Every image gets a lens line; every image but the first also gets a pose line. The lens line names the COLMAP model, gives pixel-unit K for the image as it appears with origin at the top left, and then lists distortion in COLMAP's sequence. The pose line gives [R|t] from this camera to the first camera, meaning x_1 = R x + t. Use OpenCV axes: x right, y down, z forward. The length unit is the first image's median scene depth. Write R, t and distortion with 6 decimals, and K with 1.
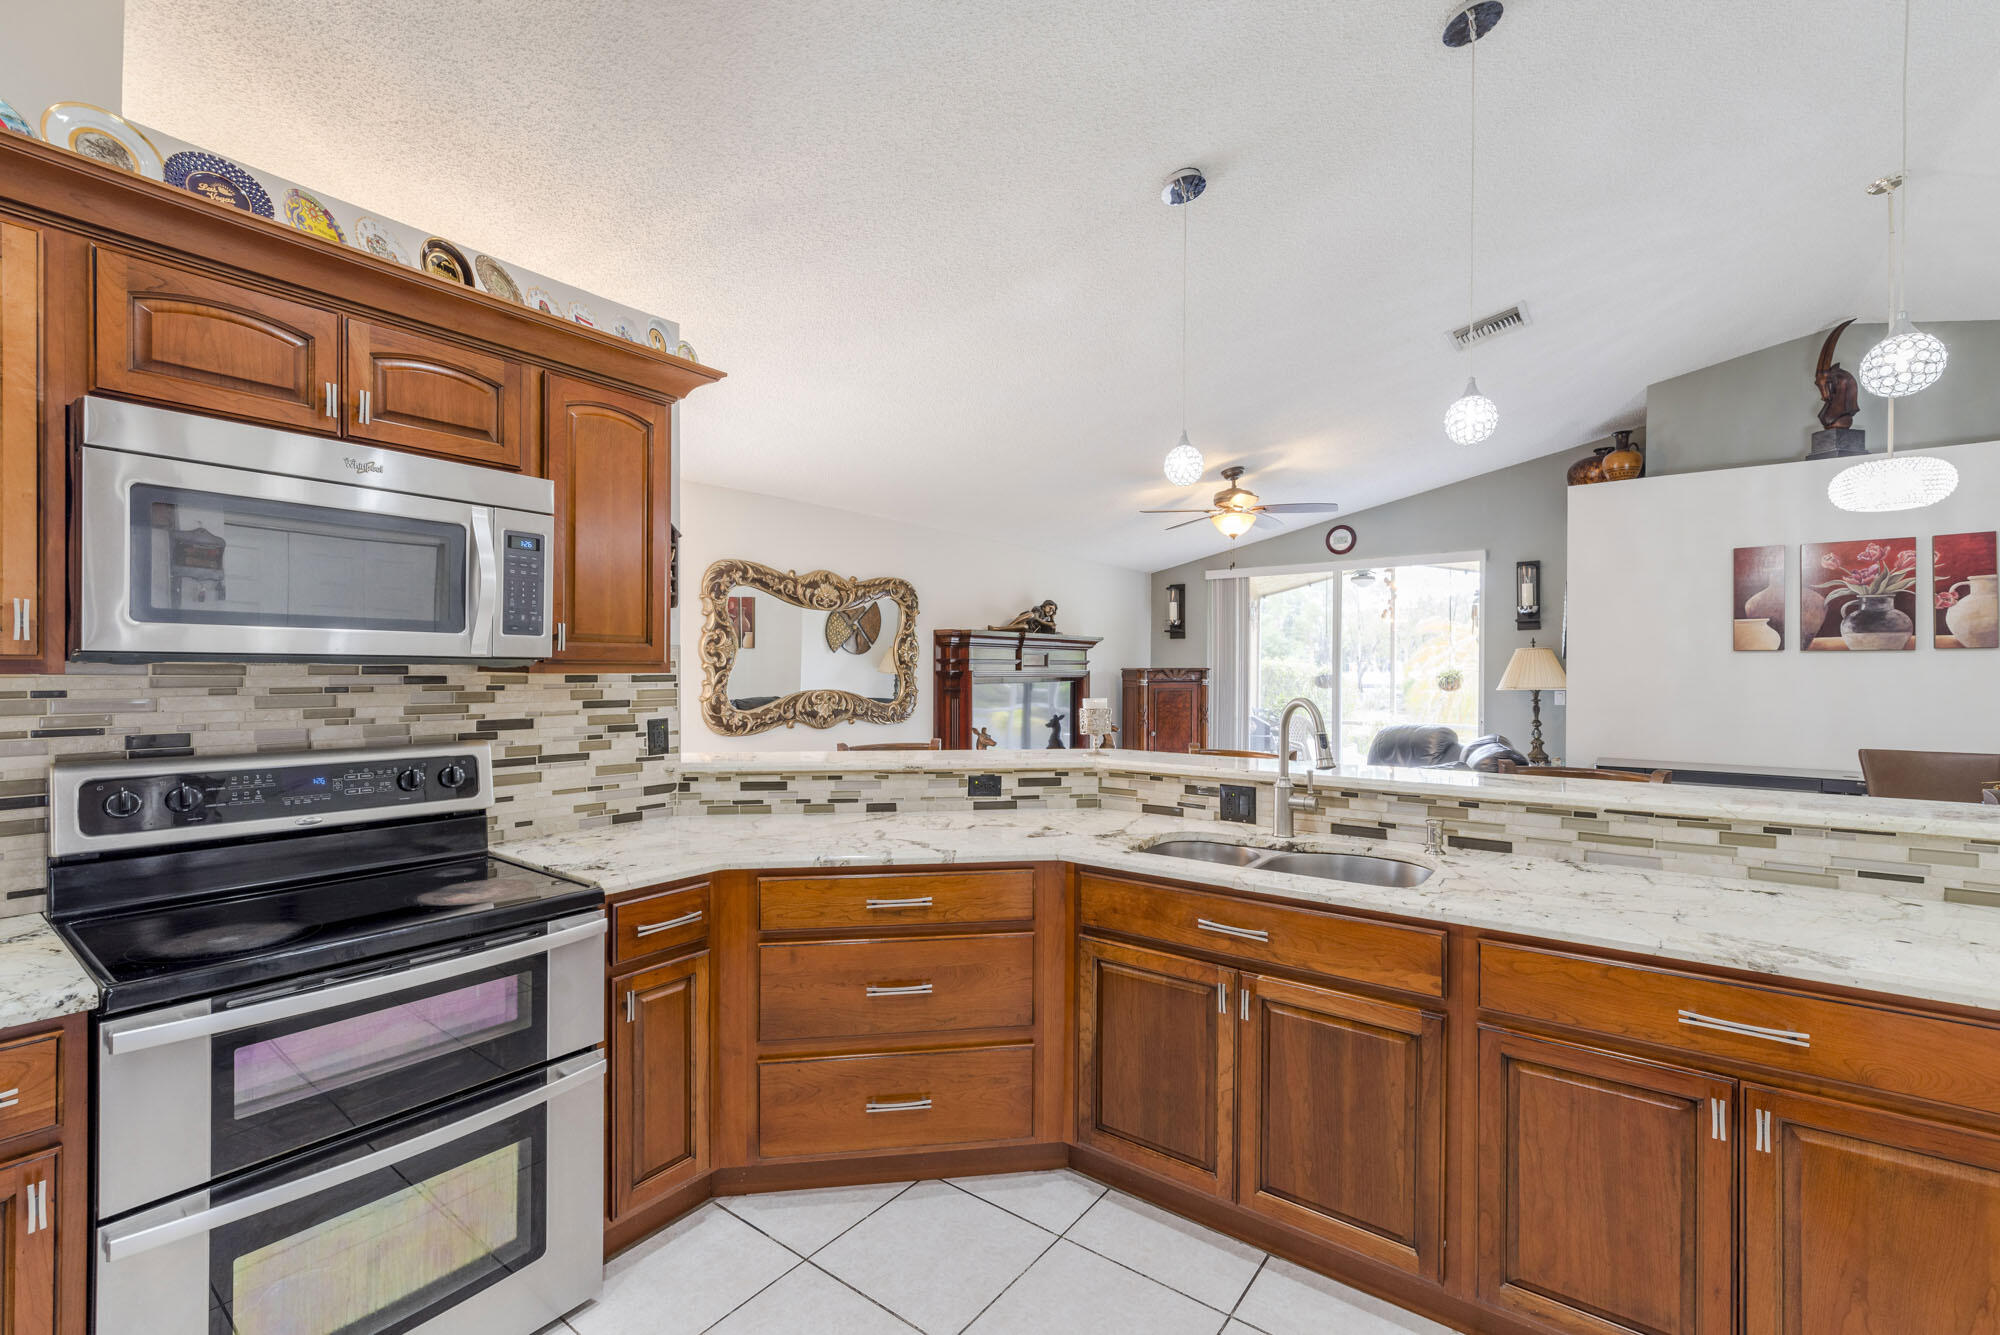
lens RADIAL K [[856.8, 0, 1003.9], [0, 856.8, 676.0], [0, 0, 1]] dist [-0.001042, 0.001717]
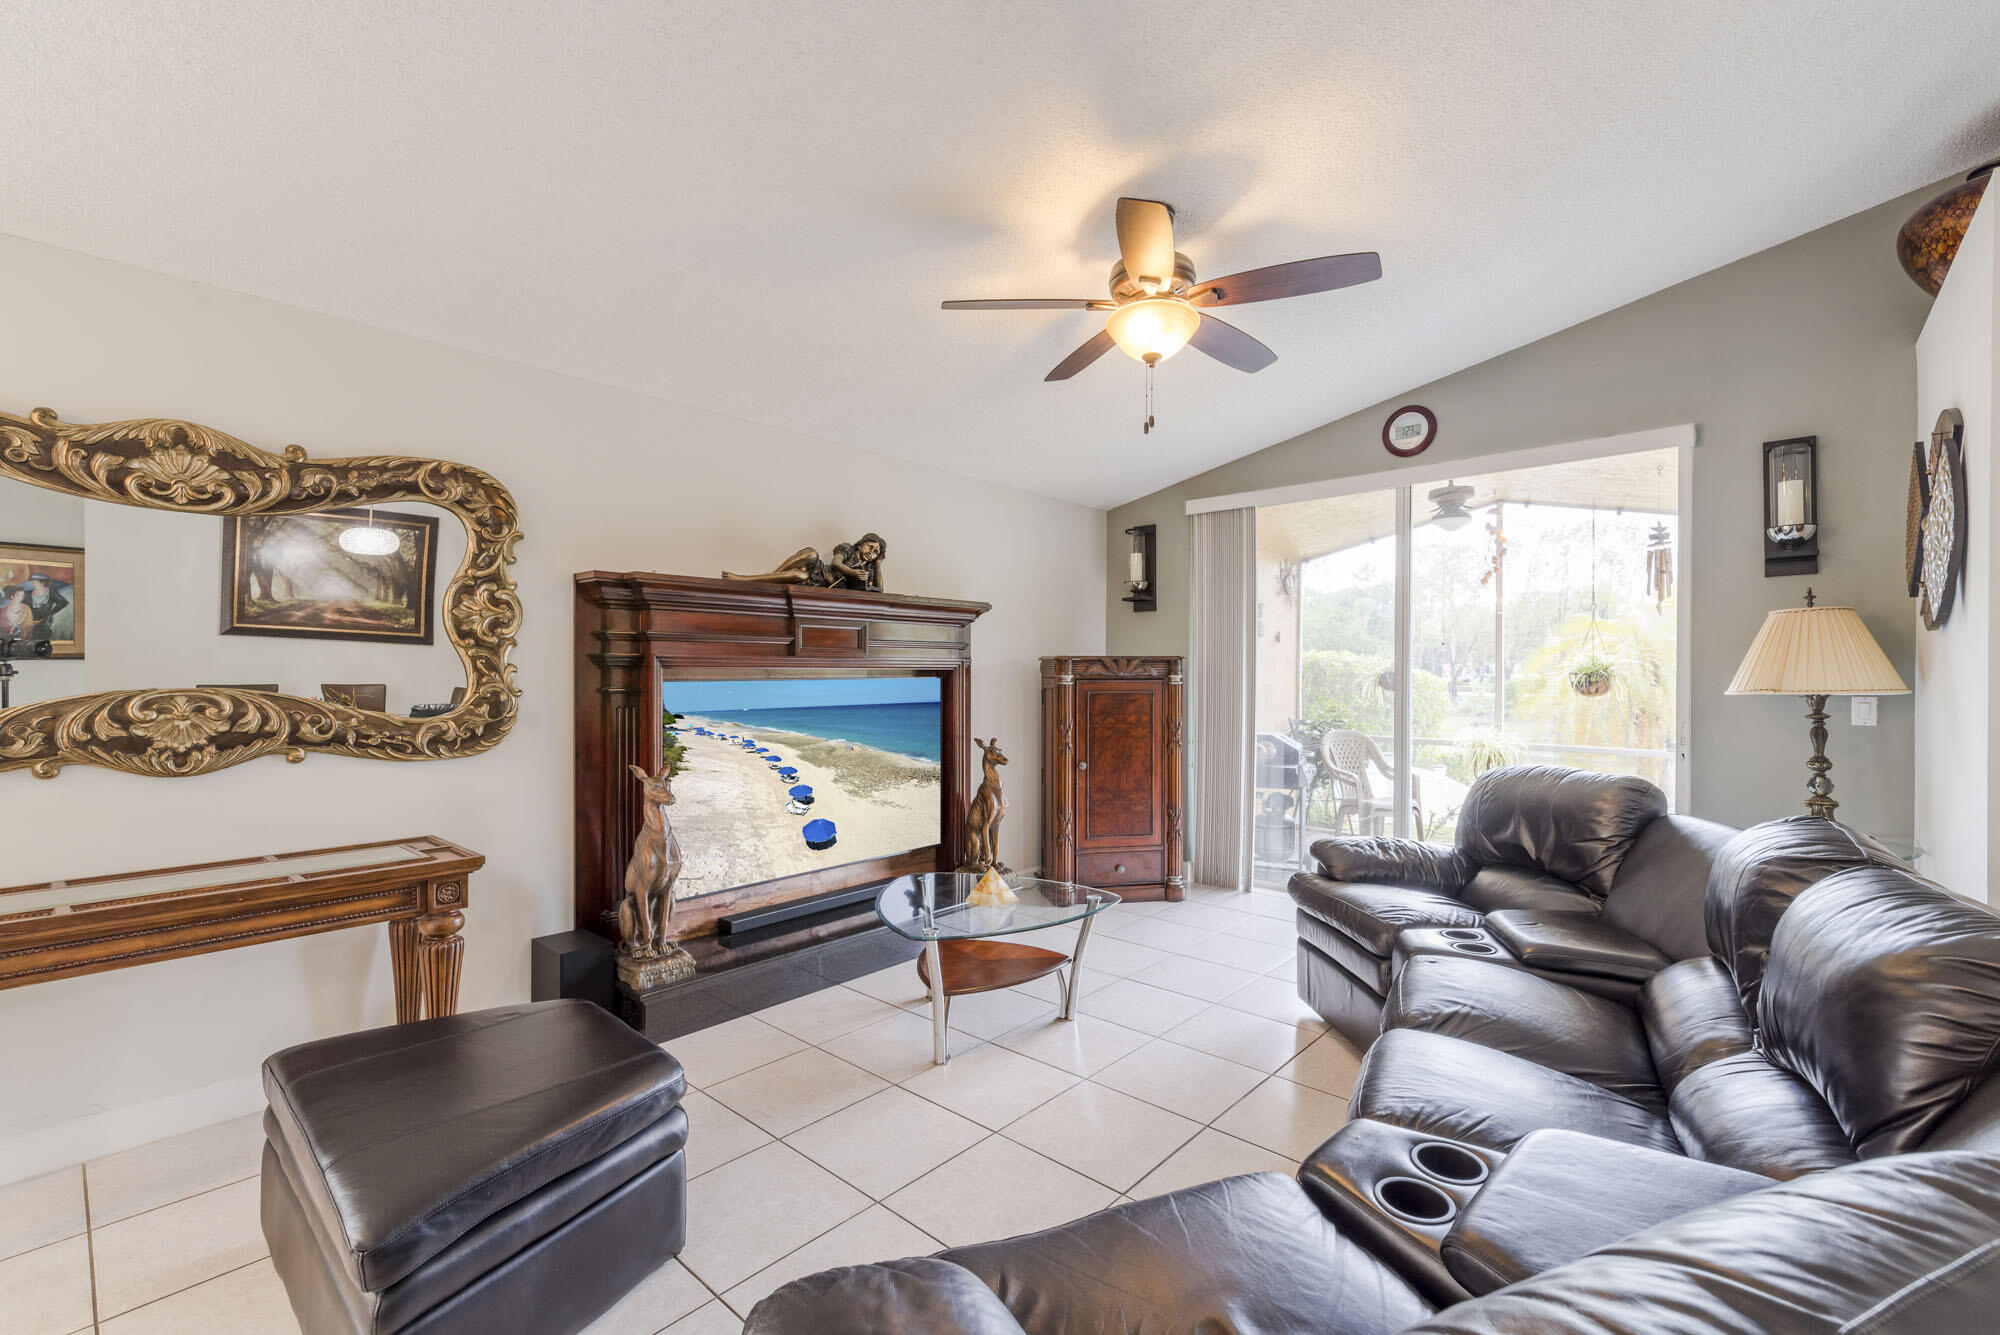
lens RADIAL K [[856.8, 0, 1003.6], [0, 856.8, 676.4], [0, 0, 1]] dist [-0.001042, 0.001717]
pose [[0.995755, 0.001834, -0.092021, 0.481965], [-0.002005, 0.999996, -0.001767, 0.017749], [0.092017, 0.001944, 0.995755, 1.108140]]
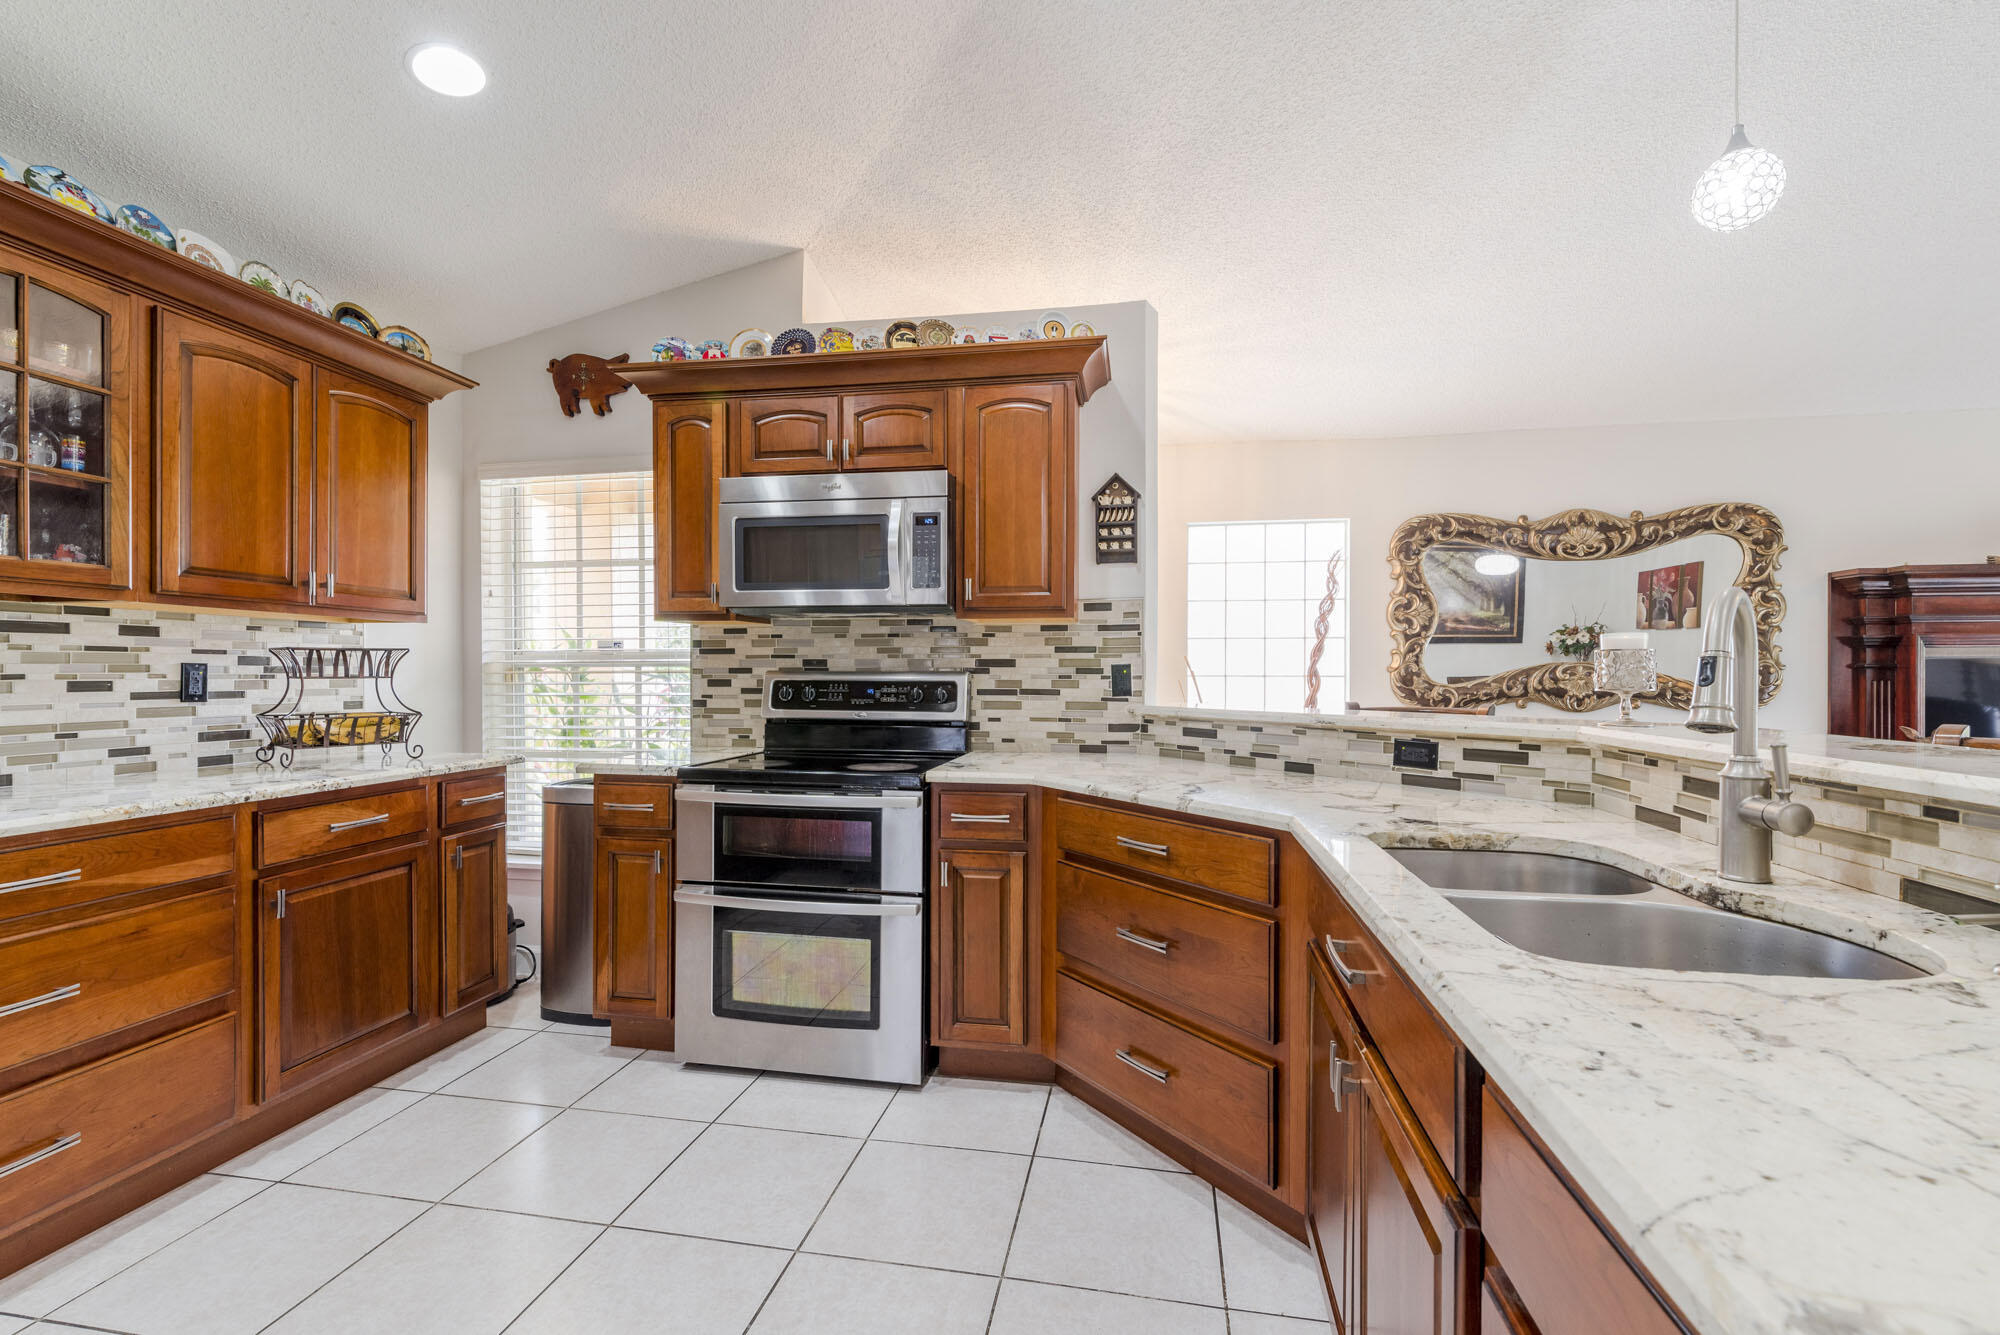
lens RADIAL K [[856.8, 0, 1002.7], [0, 856.8, 675.2], [0, 0, 1]] dist [-0.001042, 0.001717]
pose [[0.439297, -0.000254, -0.898342, 0.485896], [-0.006671, 0.999971, -0.003545, 0.064219], [0.898317, 0.007550, 0.439283, 0.345552]]
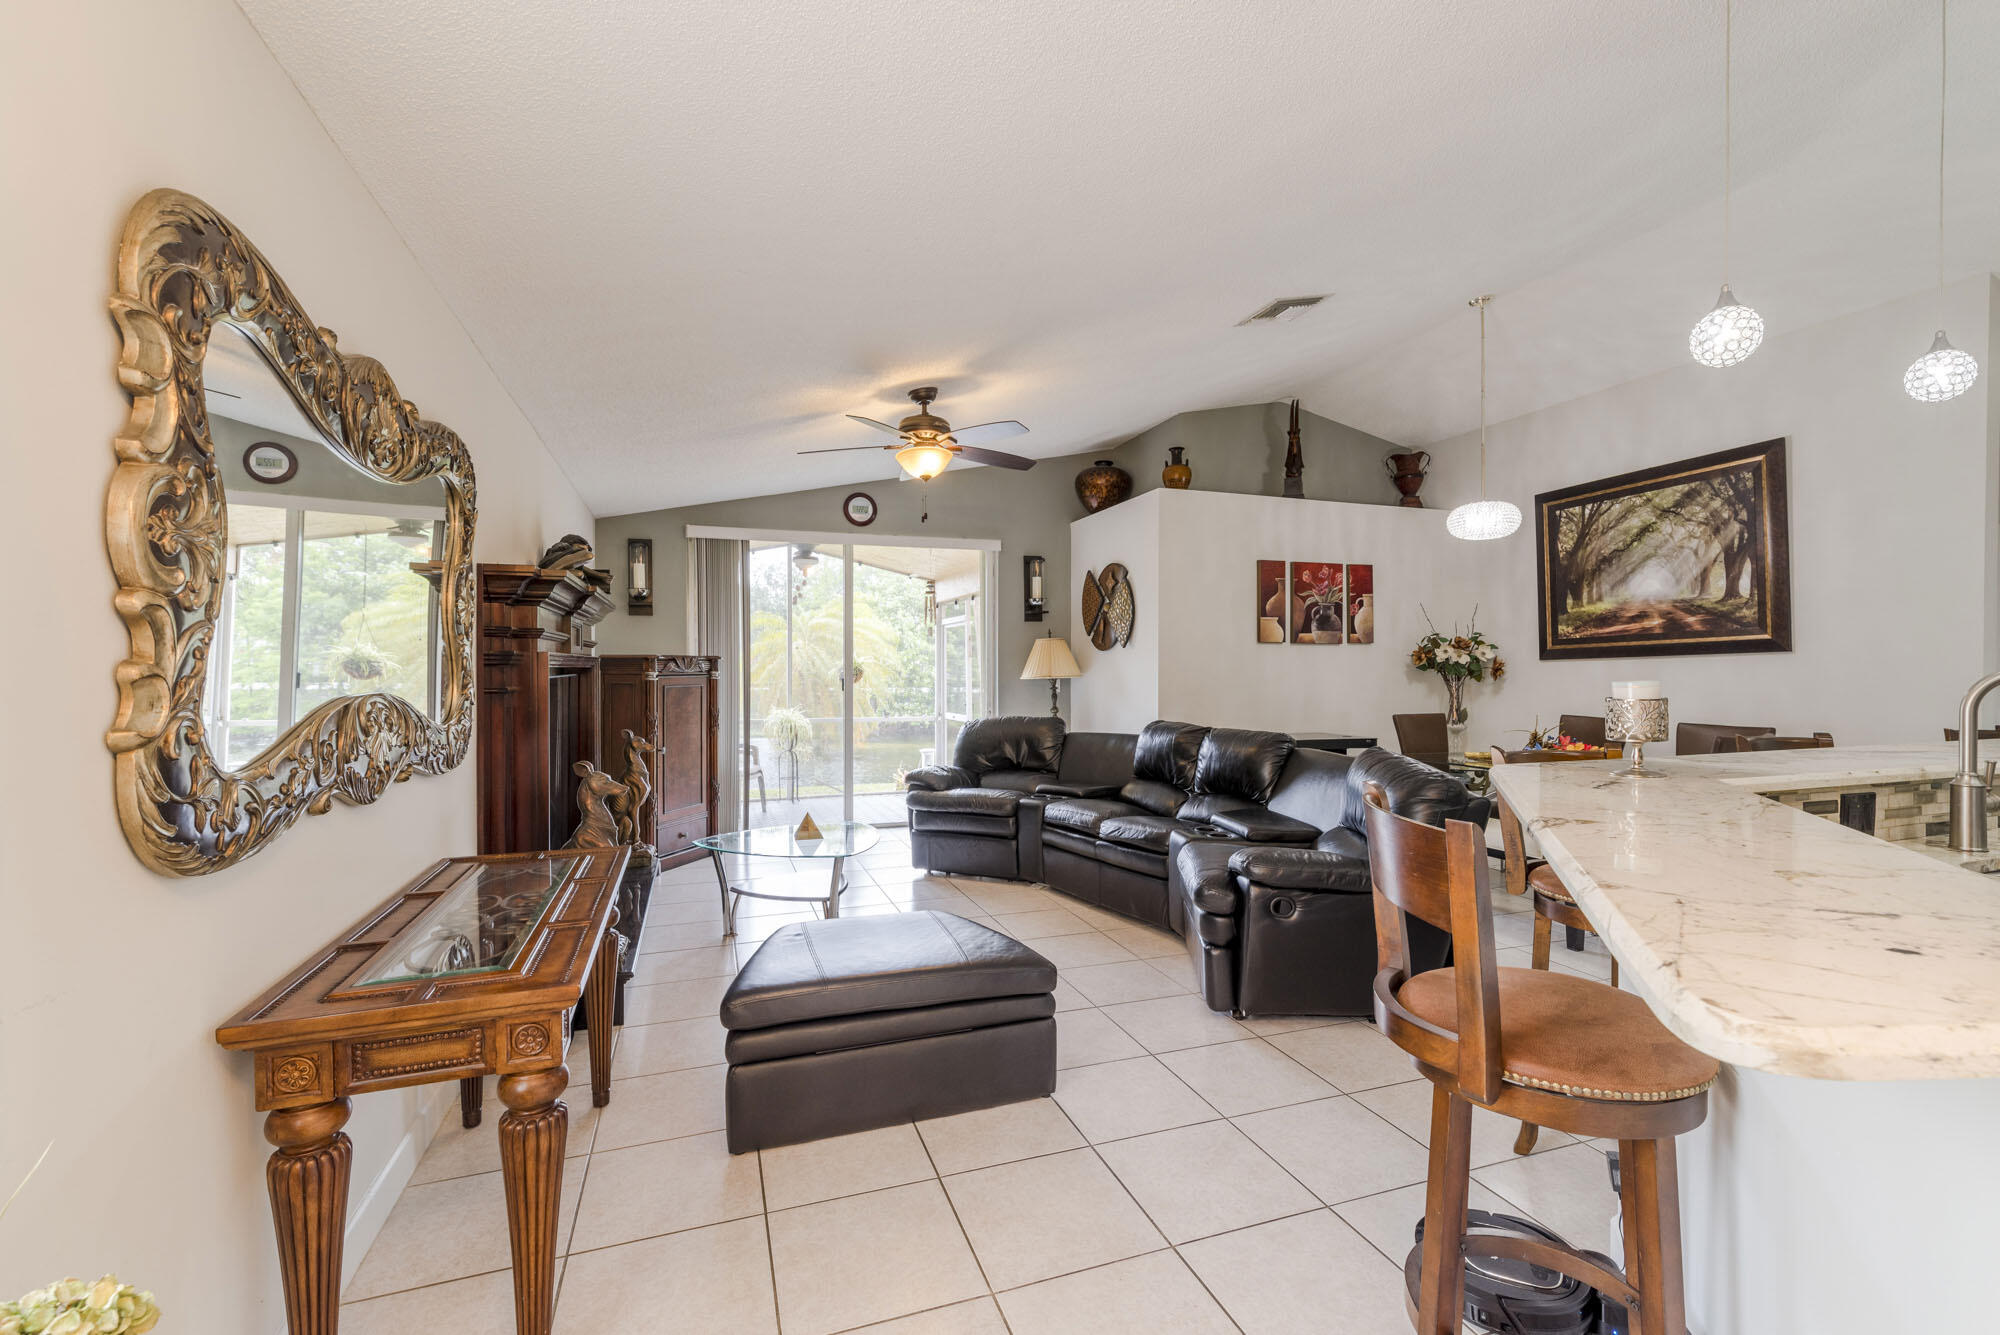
lens RADIAL K [[856.8, 0, 997.7], [0, 856.8, 669.5], [0, 0, 1]] dist [-0.001042, 0.001717]
pose [[0.563018, -0.002342, 0.826442, -0.674968], [0.007339, 0.999971, -0.002167, 0.017338], [-0.826412, 0.007285, 0.563018, 1.081867]]
